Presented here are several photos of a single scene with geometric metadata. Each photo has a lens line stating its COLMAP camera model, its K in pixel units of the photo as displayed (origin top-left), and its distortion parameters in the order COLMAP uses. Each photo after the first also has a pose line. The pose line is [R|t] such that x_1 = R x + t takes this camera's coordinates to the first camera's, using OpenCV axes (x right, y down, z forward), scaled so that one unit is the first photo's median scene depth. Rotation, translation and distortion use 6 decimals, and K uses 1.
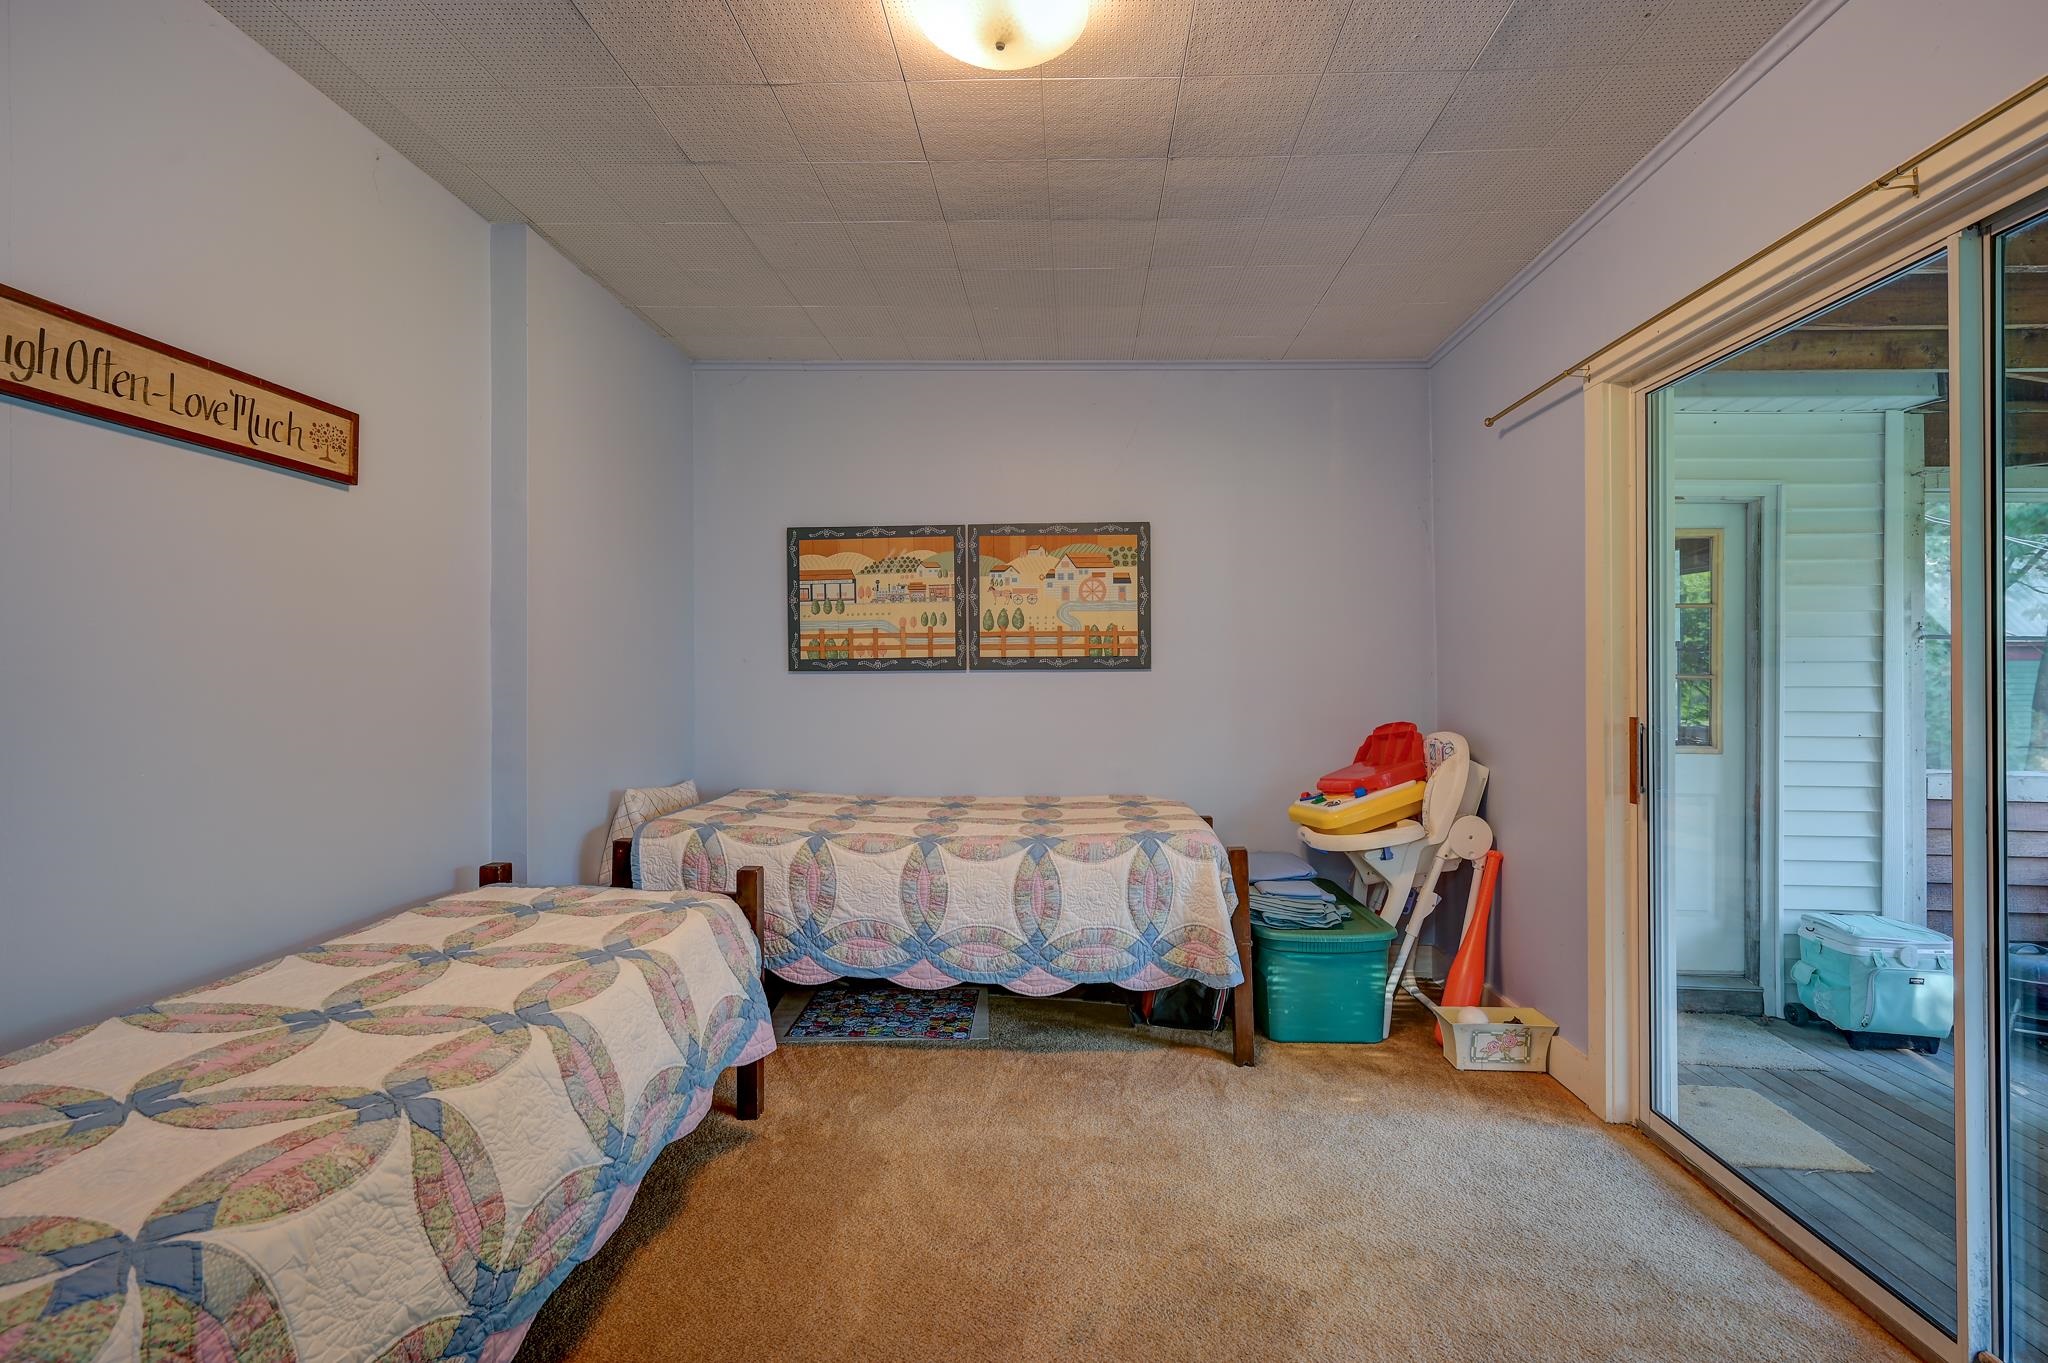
lens RADIAL K [[910.4, 0, 1024.0], [0, 910.4, 681.5], [0, 0, 1]] dist [-0.002070, -0.000228]
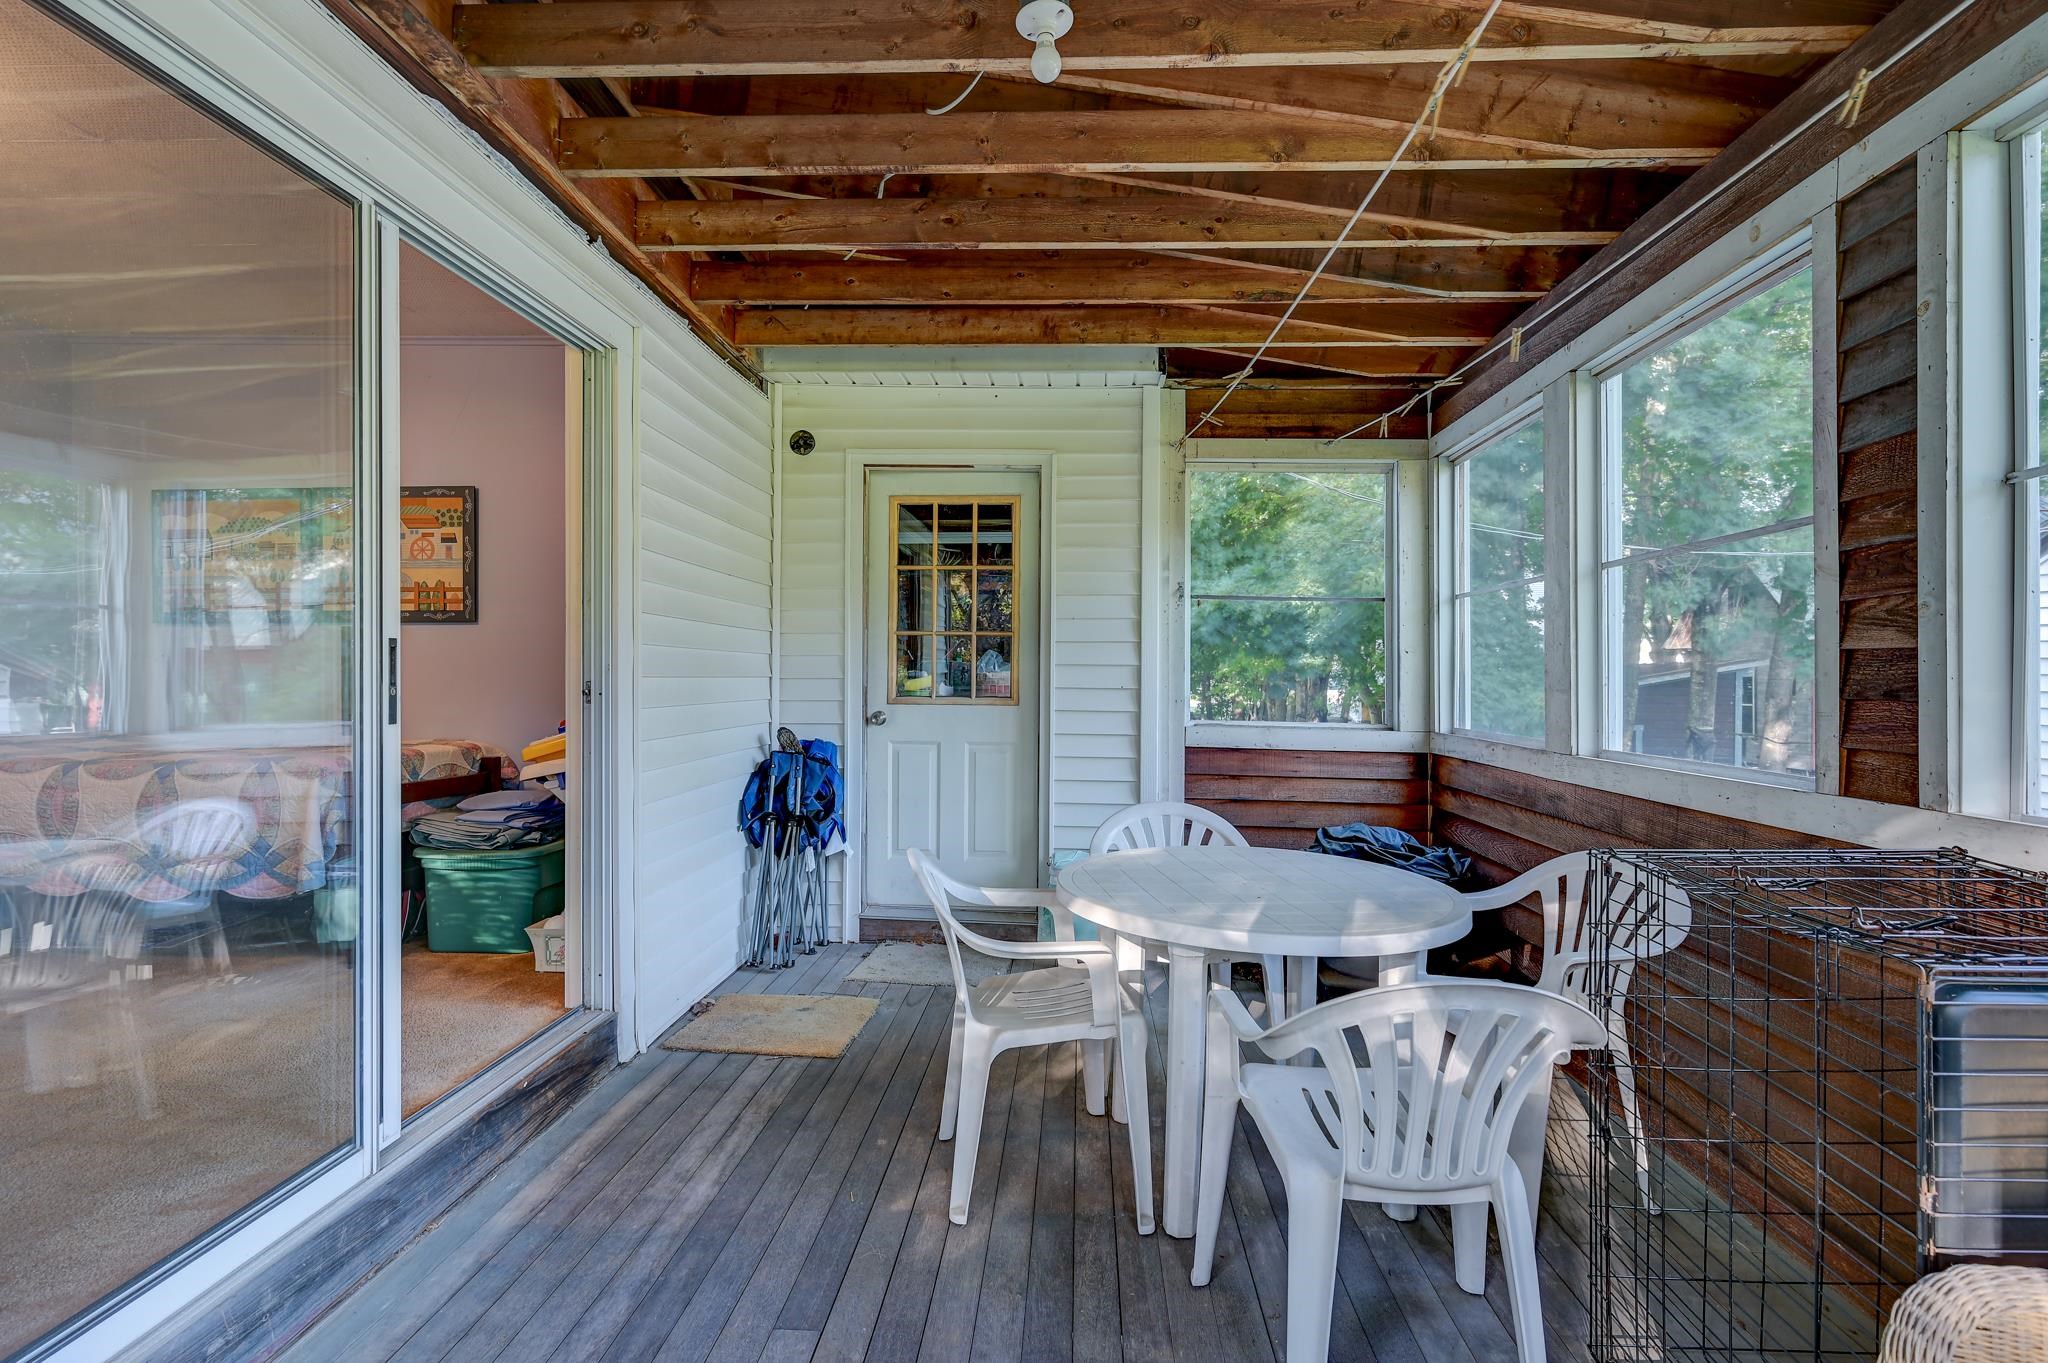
lens RADIAL K [[910.4, 0, 1024.0], [0, 910.4, 681.5], [0, 0, 1]] dist [-0.002070, -0.000228]
pose [[0.999980, 0.005375, 0.003402, 0.786475], [-0.005369, 0.999984, -0.001916, 0.054918], [-0.003412, 0.001898, 0.999992, -0.079327]]
